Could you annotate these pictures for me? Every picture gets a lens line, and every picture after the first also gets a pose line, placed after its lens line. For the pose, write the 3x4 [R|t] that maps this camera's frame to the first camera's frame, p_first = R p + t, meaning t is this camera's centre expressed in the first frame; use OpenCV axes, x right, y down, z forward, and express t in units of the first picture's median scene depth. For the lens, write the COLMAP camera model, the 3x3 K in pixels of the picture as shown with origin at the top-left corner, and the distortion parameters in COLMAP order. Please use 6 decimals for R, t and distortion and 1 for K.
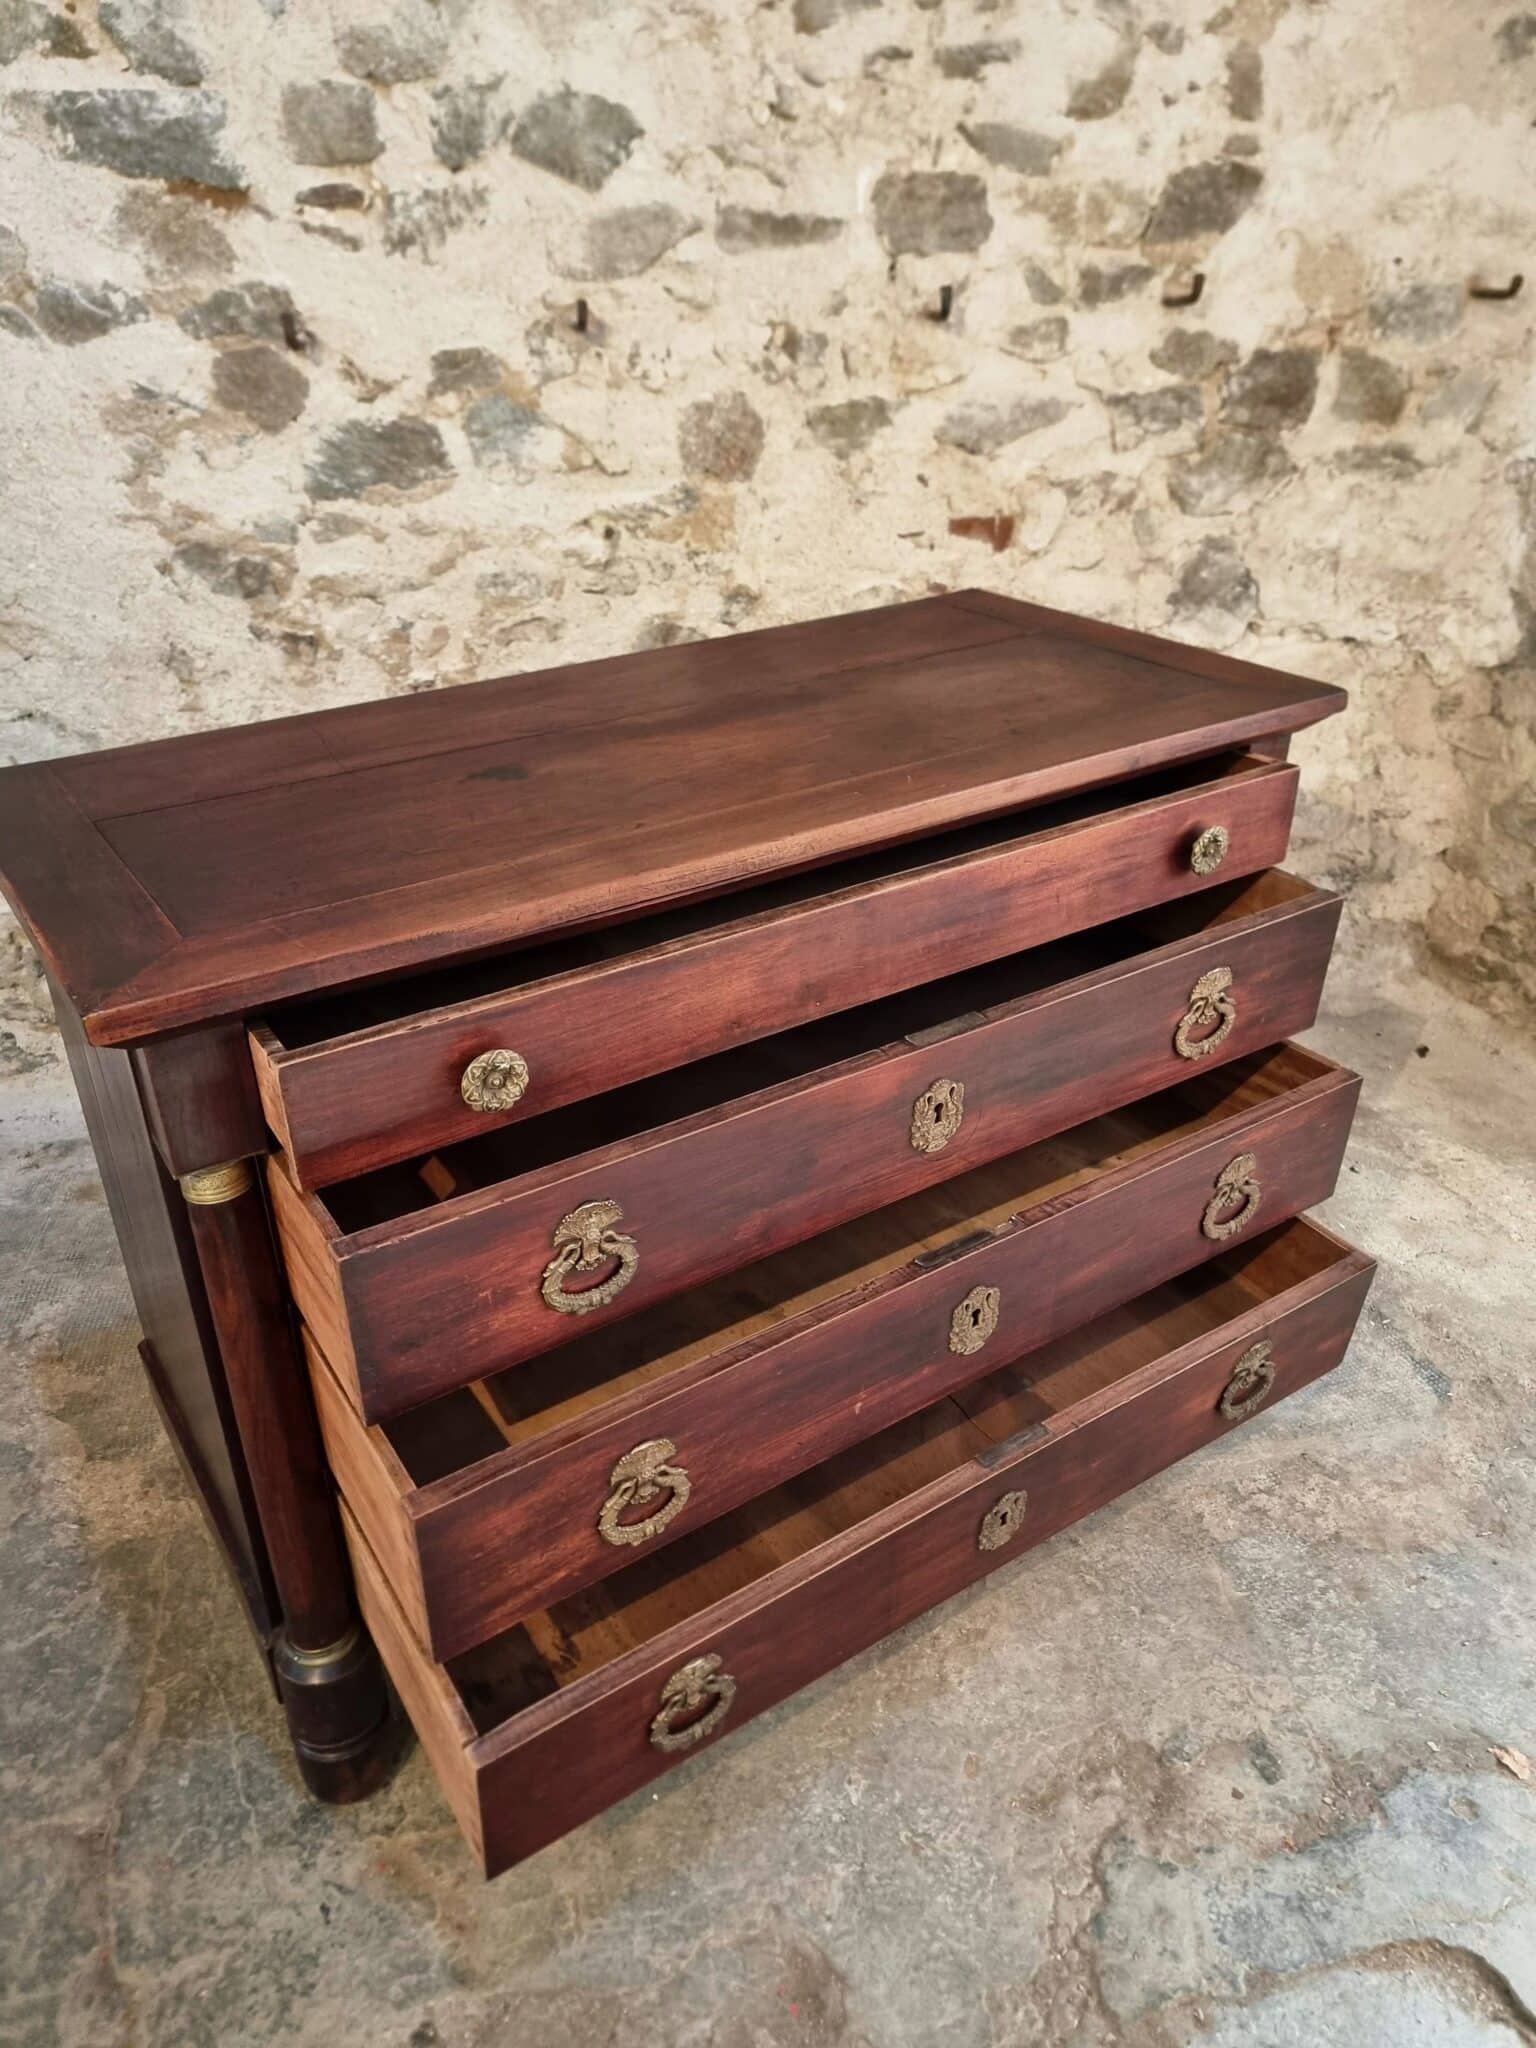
lens RADIAL K [[1433.0, 0, 744.4], [0, 1433.0, 1025.3], [0, 0, 1]] dist [0.045537, -0.041445]
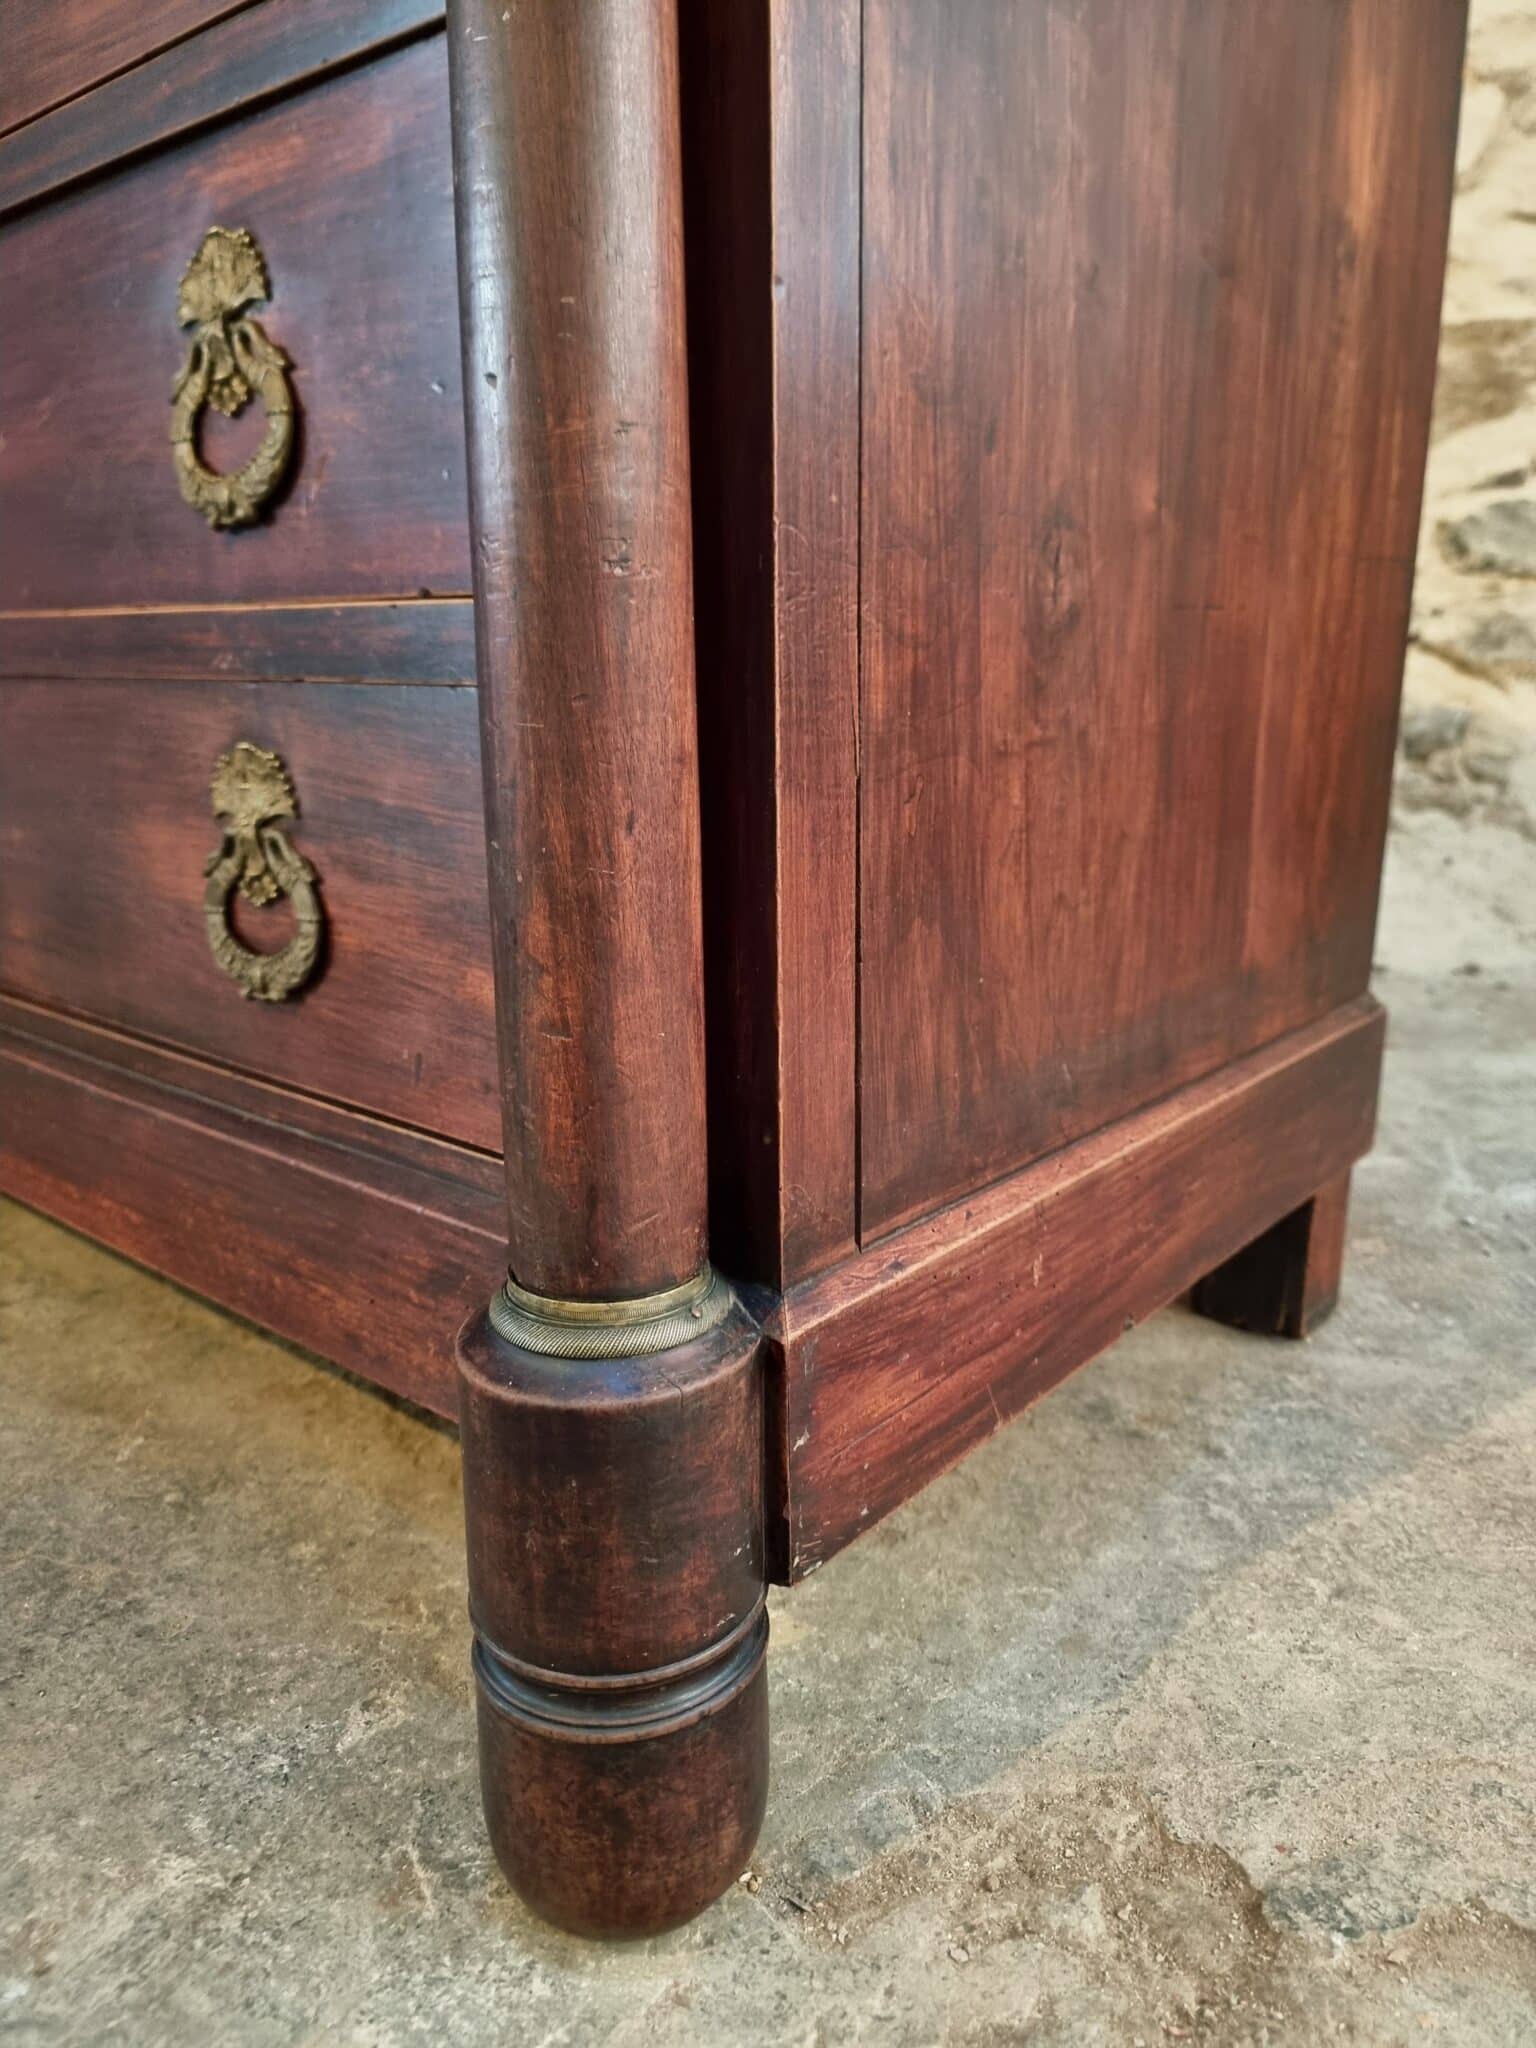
lens RADIAL K [[1466.2, 0, 768.7], [0, 1466.2, 1031.6], [0, 0, 1]] dist [0.001615, -0.001014]
pose [[0.935822, 0.093656, -0.339802, 0.192938], [-0.175779, 0.959621, -0.219610, 0.286231], [0.305513, 0.265246, 0.914498, 0.432853]]
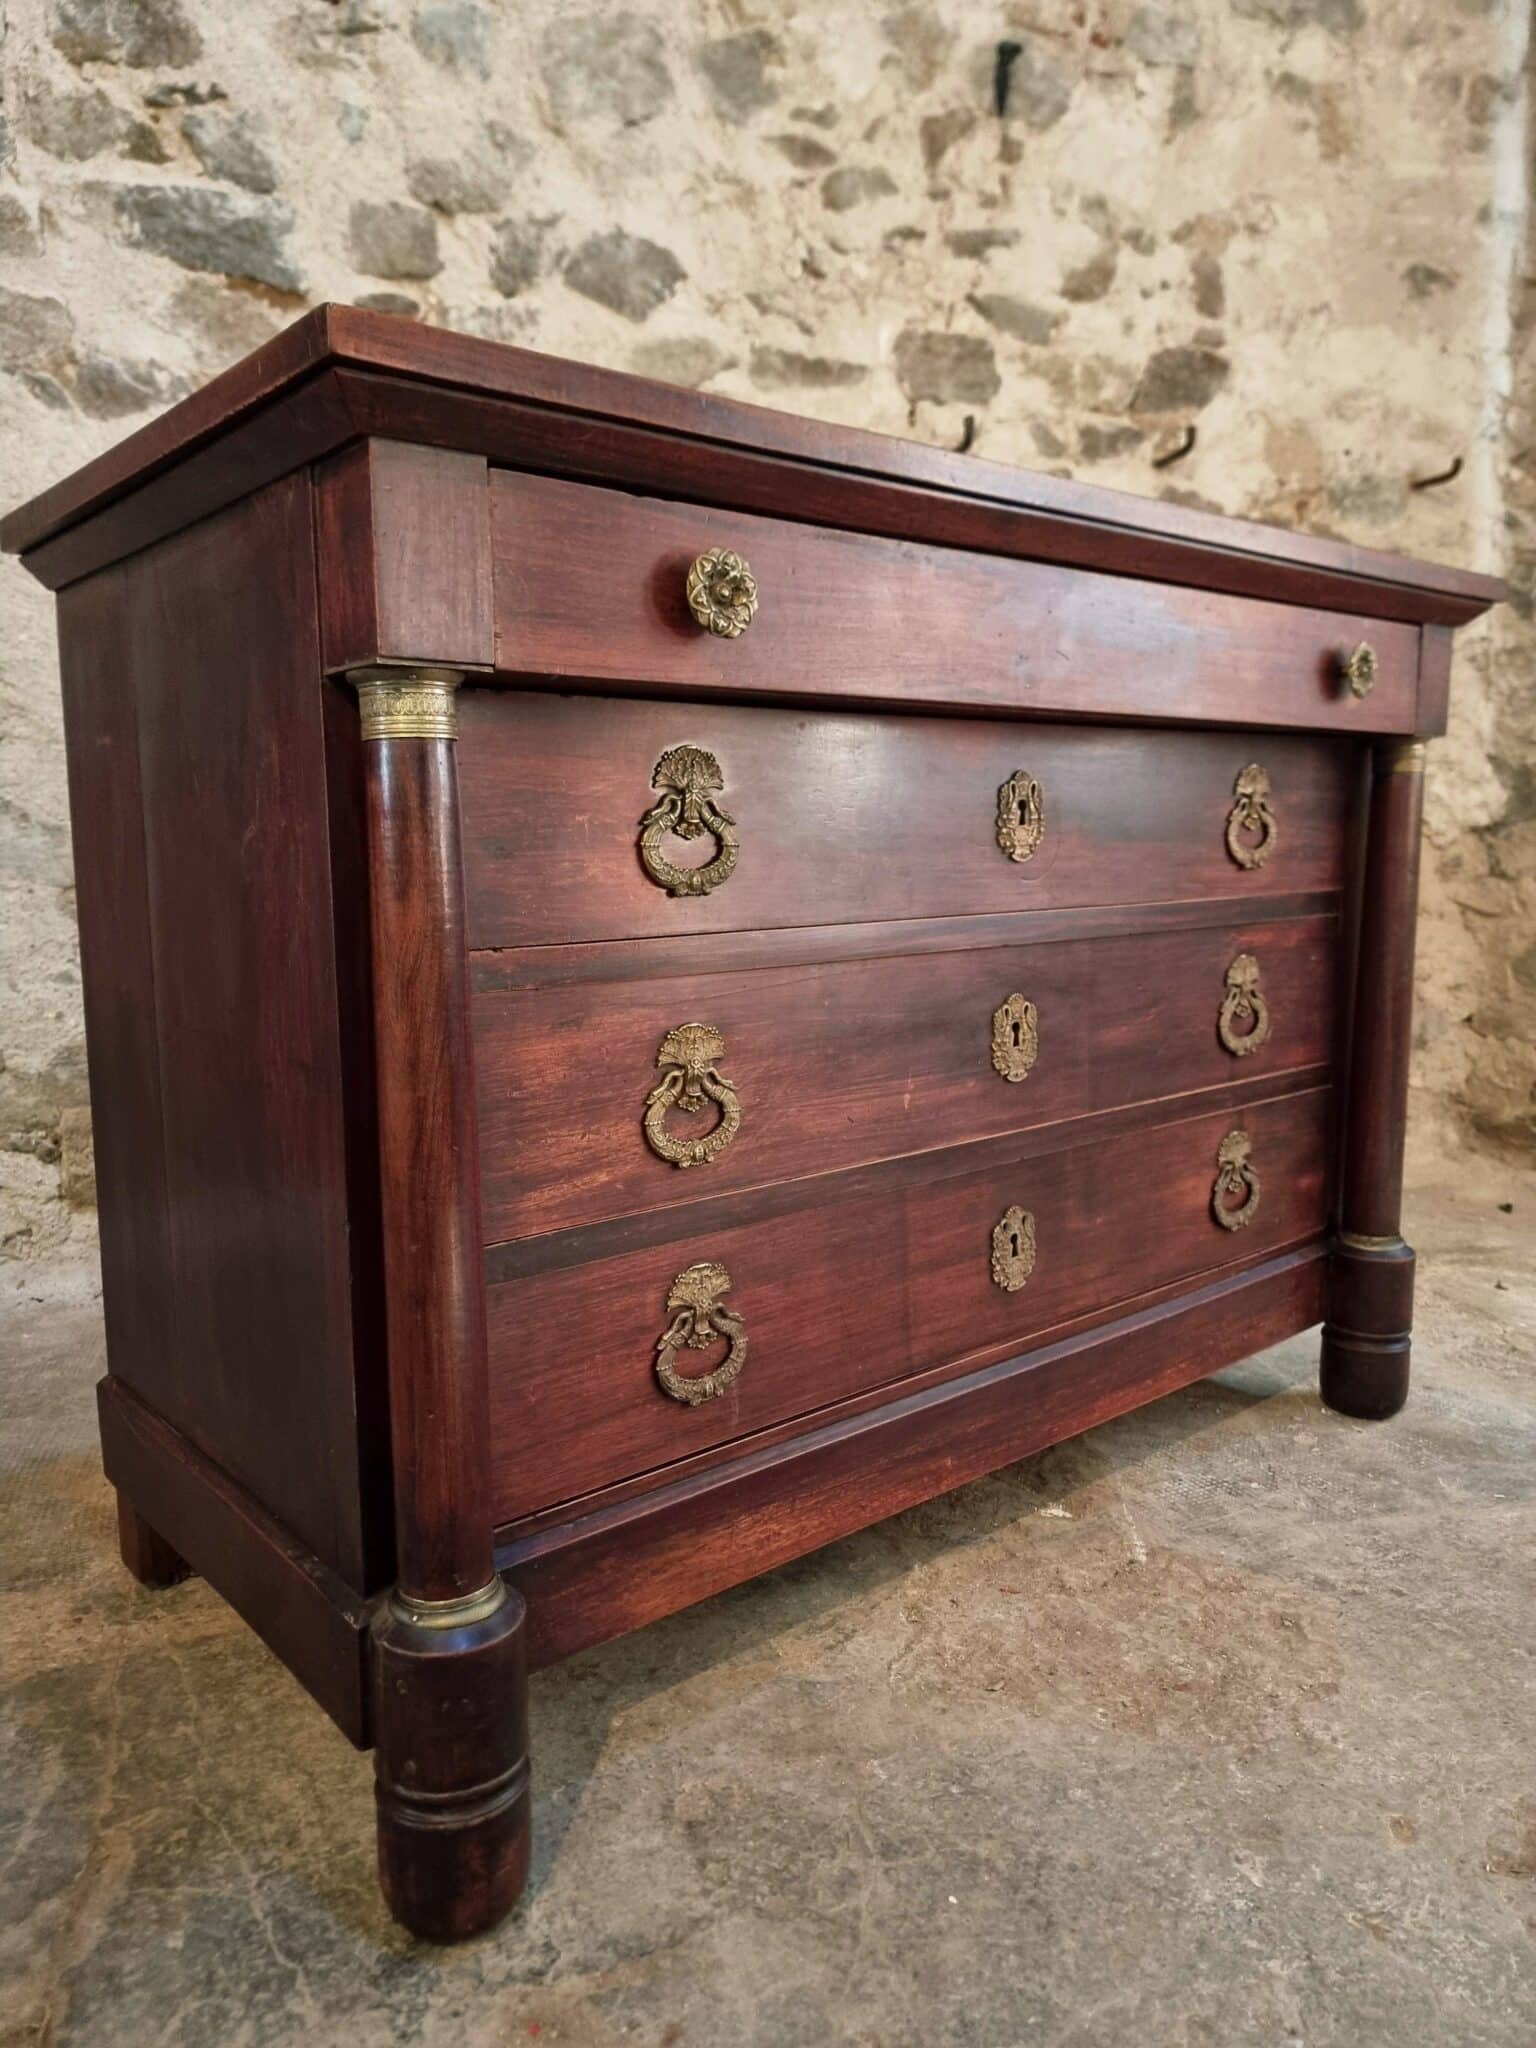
lens RADIAL K [[1433.6, 0, 732.0], [0, 1433.6, 1022.5], [0, 0, 1]] dist [0.052815, -0.055036]
pose [[0.993827, -0.007966, 0.110658, -0.151140], [0.047243, 0.932857, -0.357136, 0.268459], [-0.100383, 0.360159, 0.927474, 0.192210]]
